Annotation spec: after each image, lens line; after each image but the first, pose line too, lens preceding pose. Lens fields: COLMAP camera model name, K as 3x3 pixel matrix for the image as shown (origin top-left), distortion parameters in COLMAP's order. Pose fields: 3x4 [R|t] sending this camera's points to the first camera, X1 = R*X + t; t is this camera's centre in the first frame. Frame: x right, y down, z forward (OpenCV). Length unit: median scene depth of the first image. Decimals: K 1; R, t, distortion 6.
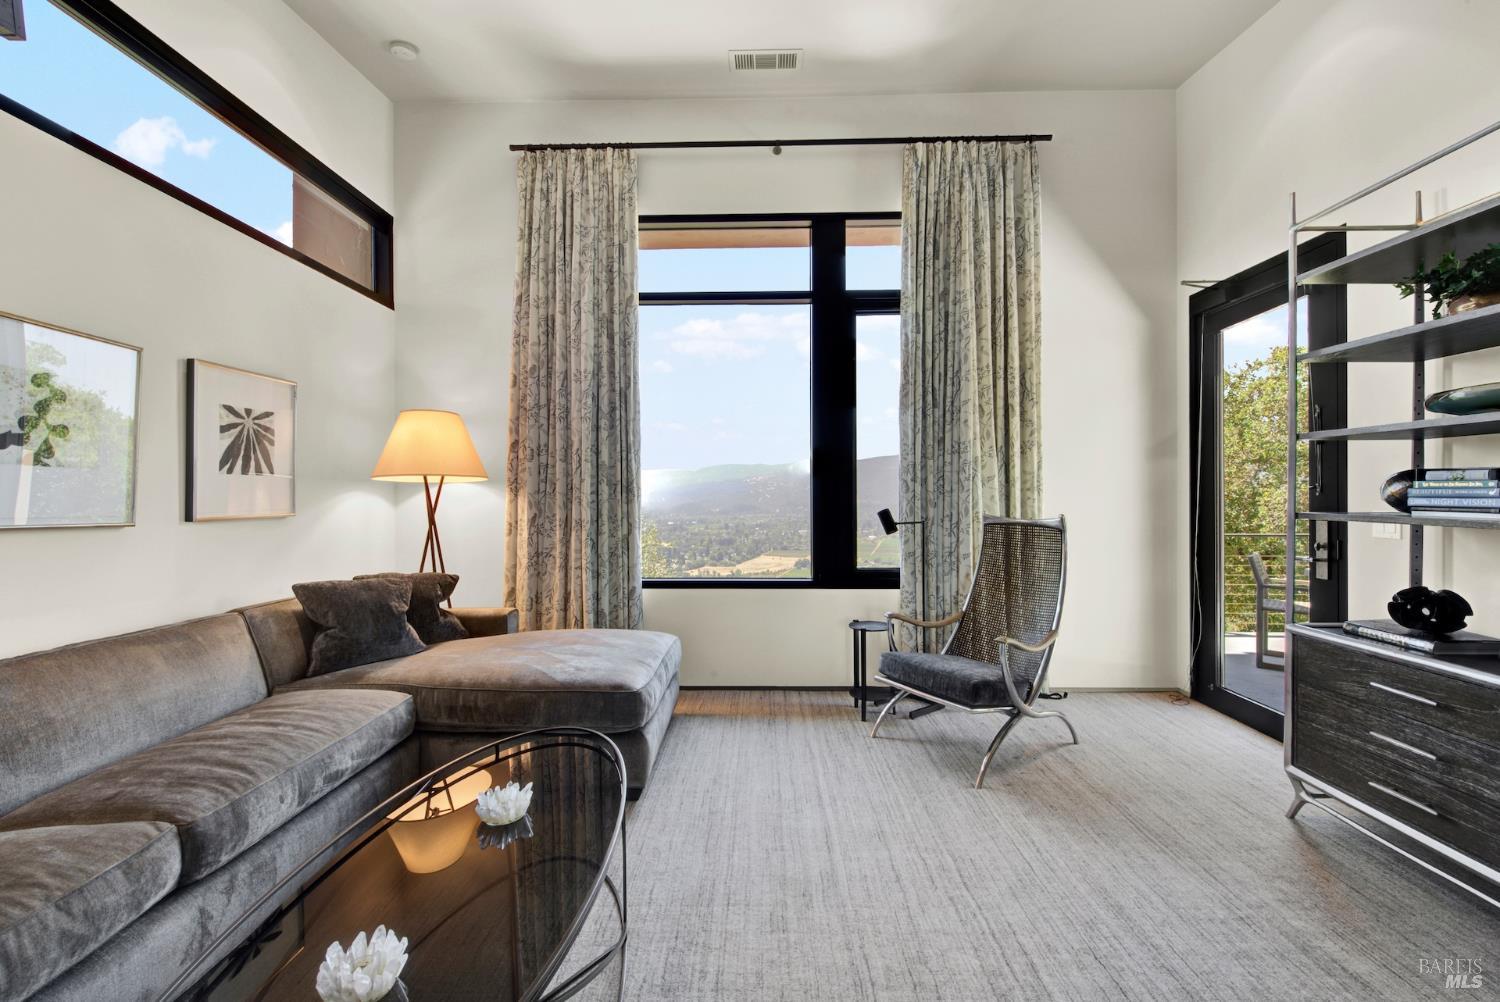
lens RADIAL K [[613.3, 0, 749.0], [0, 613.3, 486.8], [0, 0, 1]] dist [-0.002727, -0.000419]
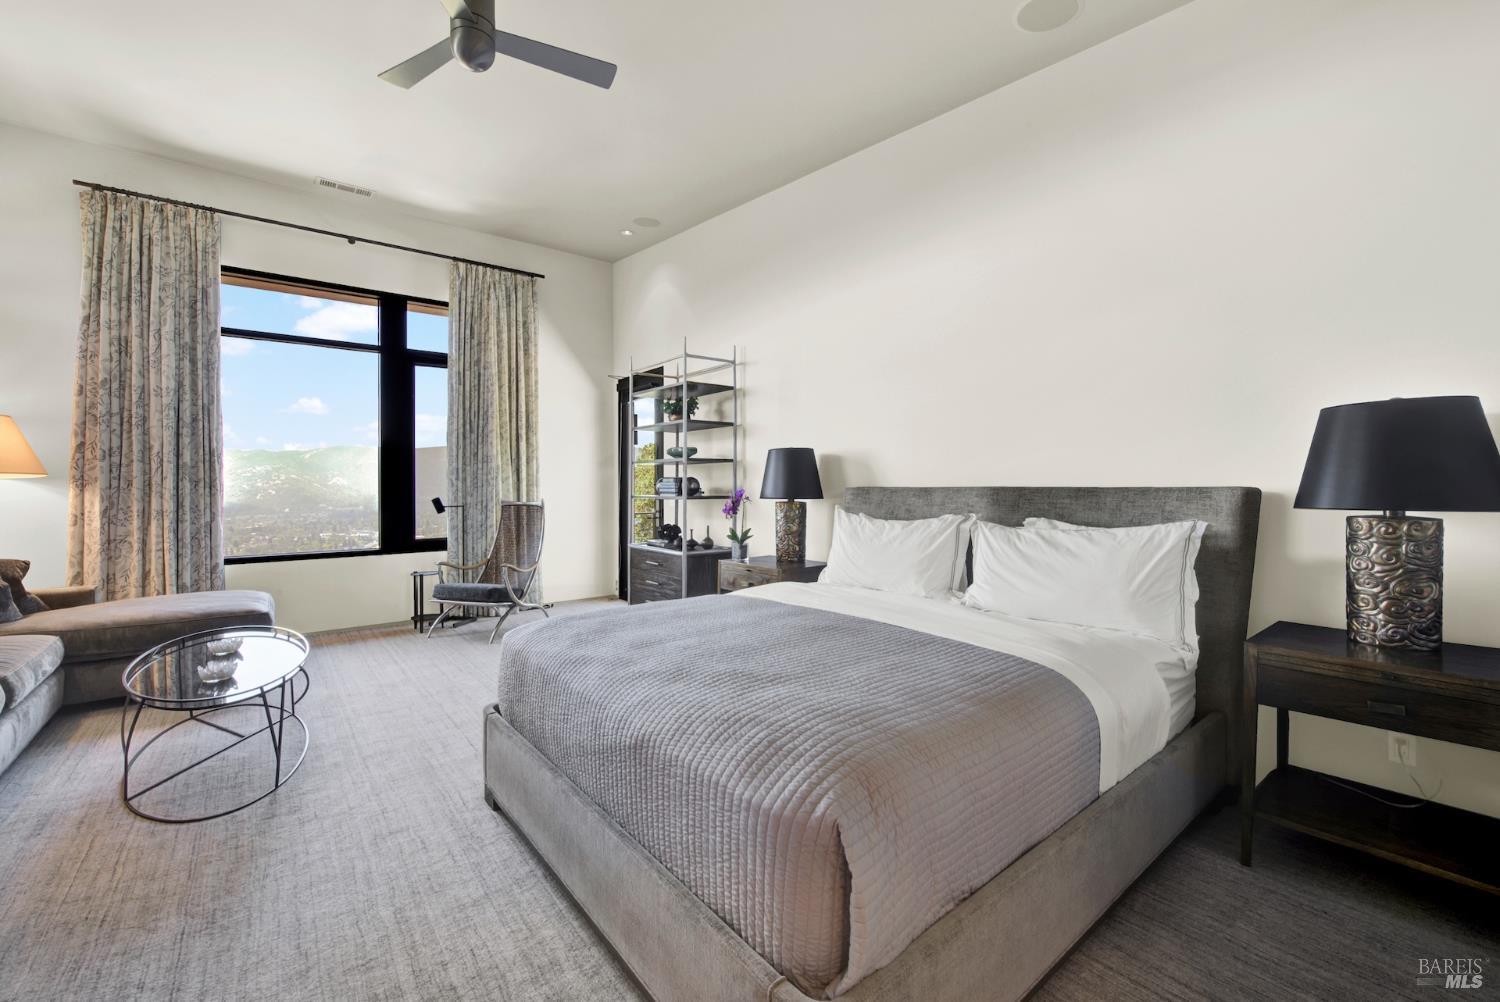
lens RADIAL K [[613.3, 0, 749.0], [0, 613.3, 486.8], [0, 0, 1]] dist [-0.002727, -0.000419]
pose [[0.772395, -0.002377, 0.635138, -0.144977], [-0.004303, 0.999950, 0.008975, -0.008702], [-0.635127, -0.009665, 0.772347, -0.665828]]
